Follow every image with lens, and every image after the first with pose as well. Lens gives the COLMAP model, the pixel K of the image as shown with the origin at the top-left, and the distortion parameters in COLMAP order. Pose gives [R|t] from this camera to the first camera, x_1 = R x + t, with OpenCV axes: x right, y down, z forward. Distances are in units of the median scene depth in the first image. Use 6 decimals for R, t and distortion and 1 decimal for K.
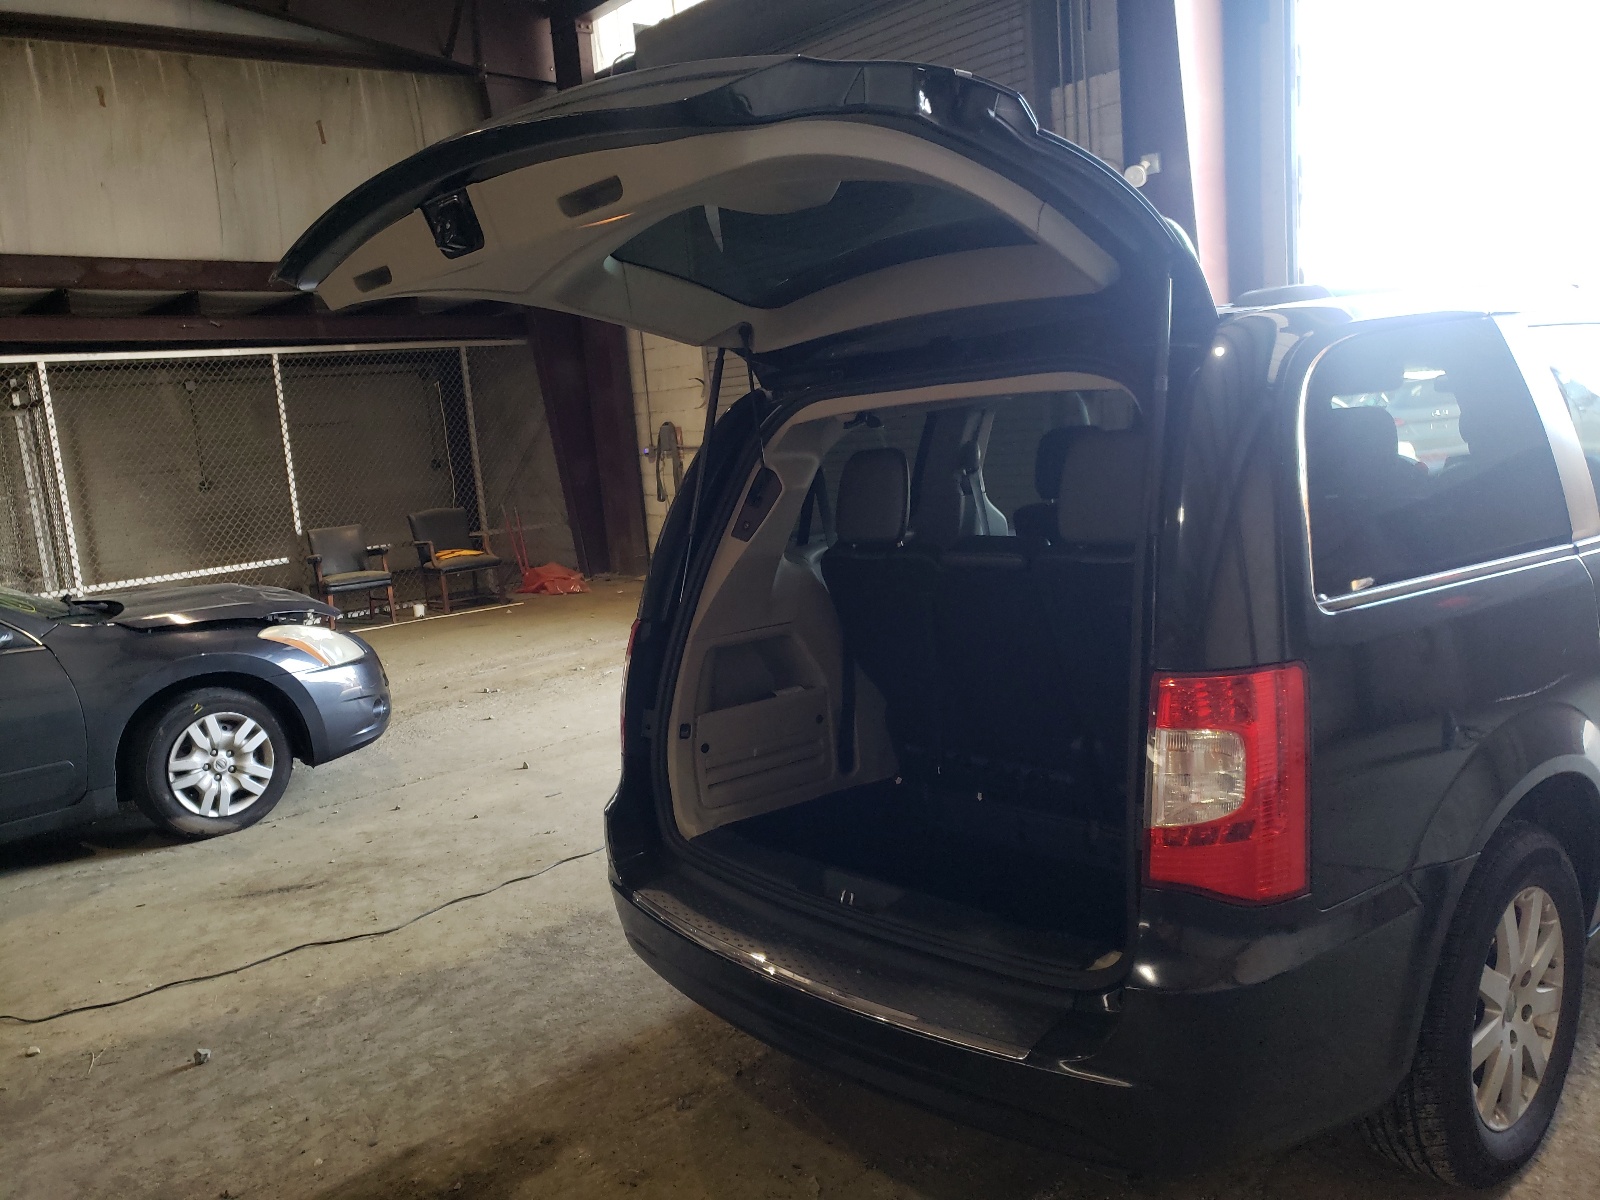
lens RADIAL K [[1194.1, 0, 800.0], [0, 1194.1, 600.0], [0, 0, 1]] dist [-0.000603, 0.002307]
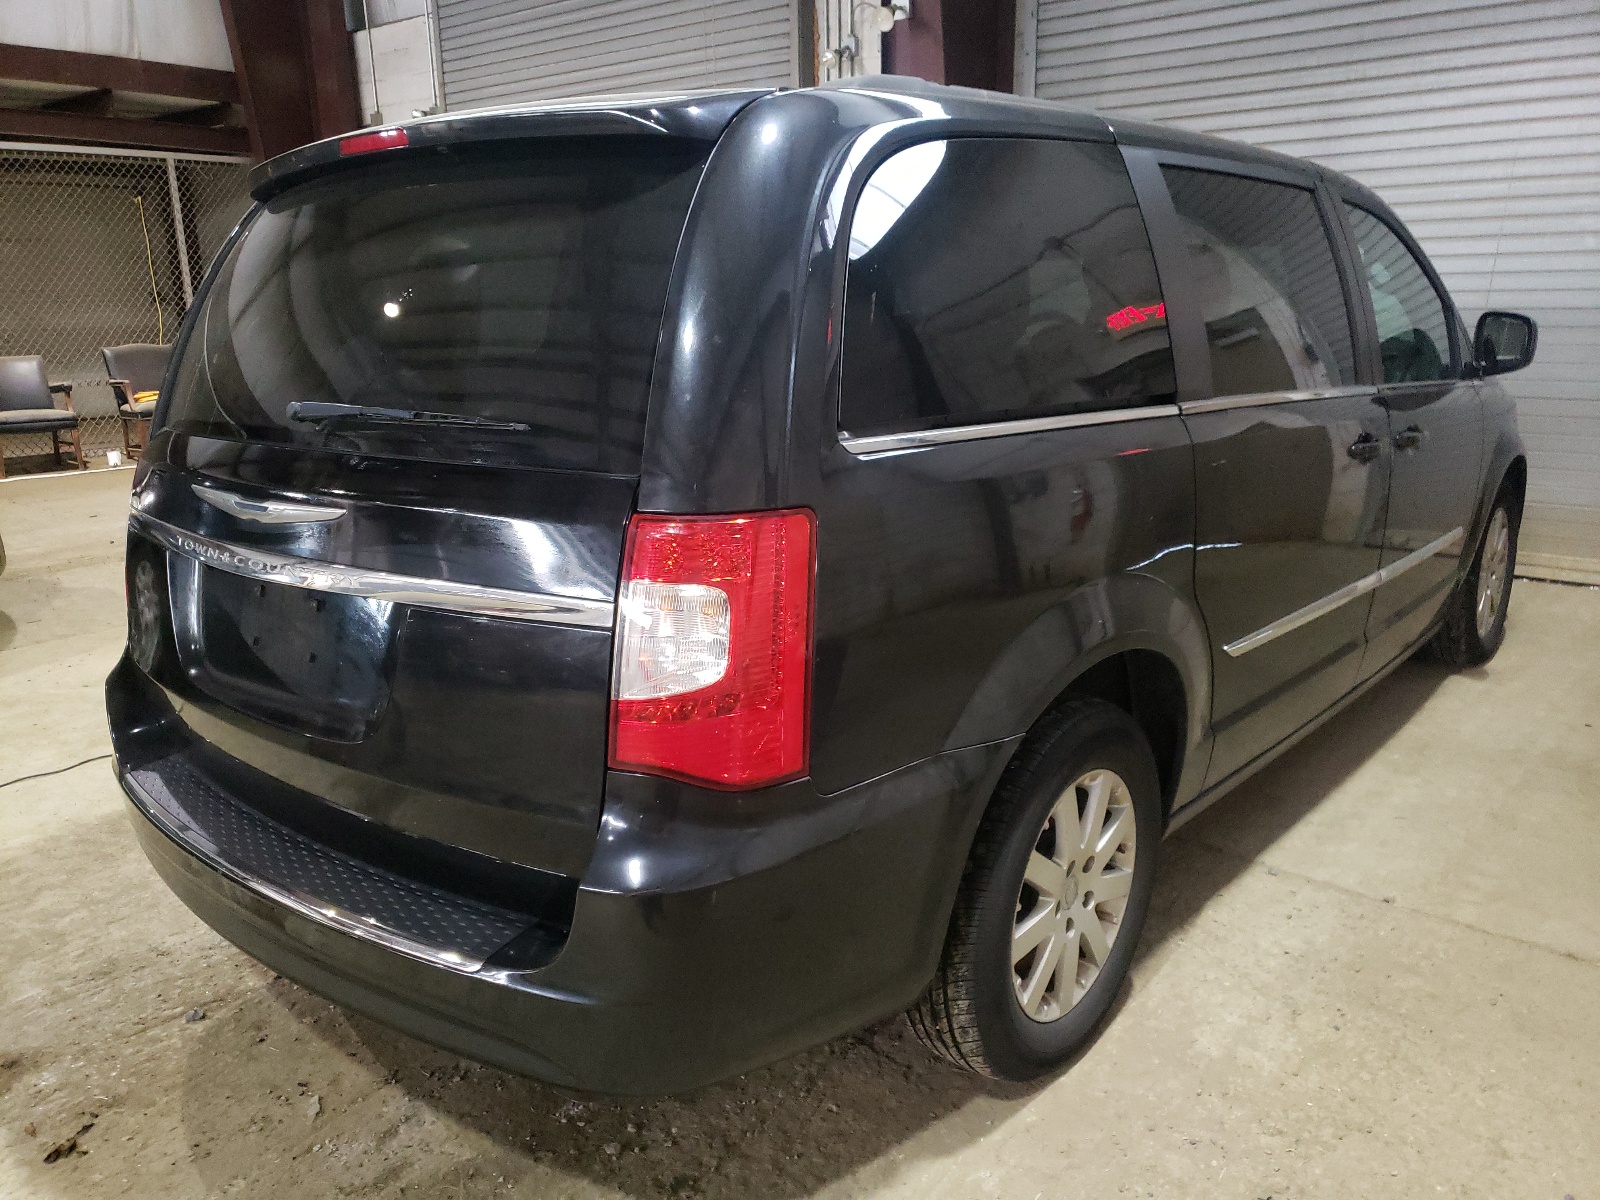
lens RADIAL K [[1213.8, 0, 800.0], [0, 1213.8, 600.0], [0, 0, 1]] dist [0.001348, 0.004882]
pose [[0.982431, 0.027196, 0.184636, 0.199018], [-0.045812, 0.994199, 0.097316, 0.025966], [-0.180918, -0.104065, 0.977977, 0.122627]]
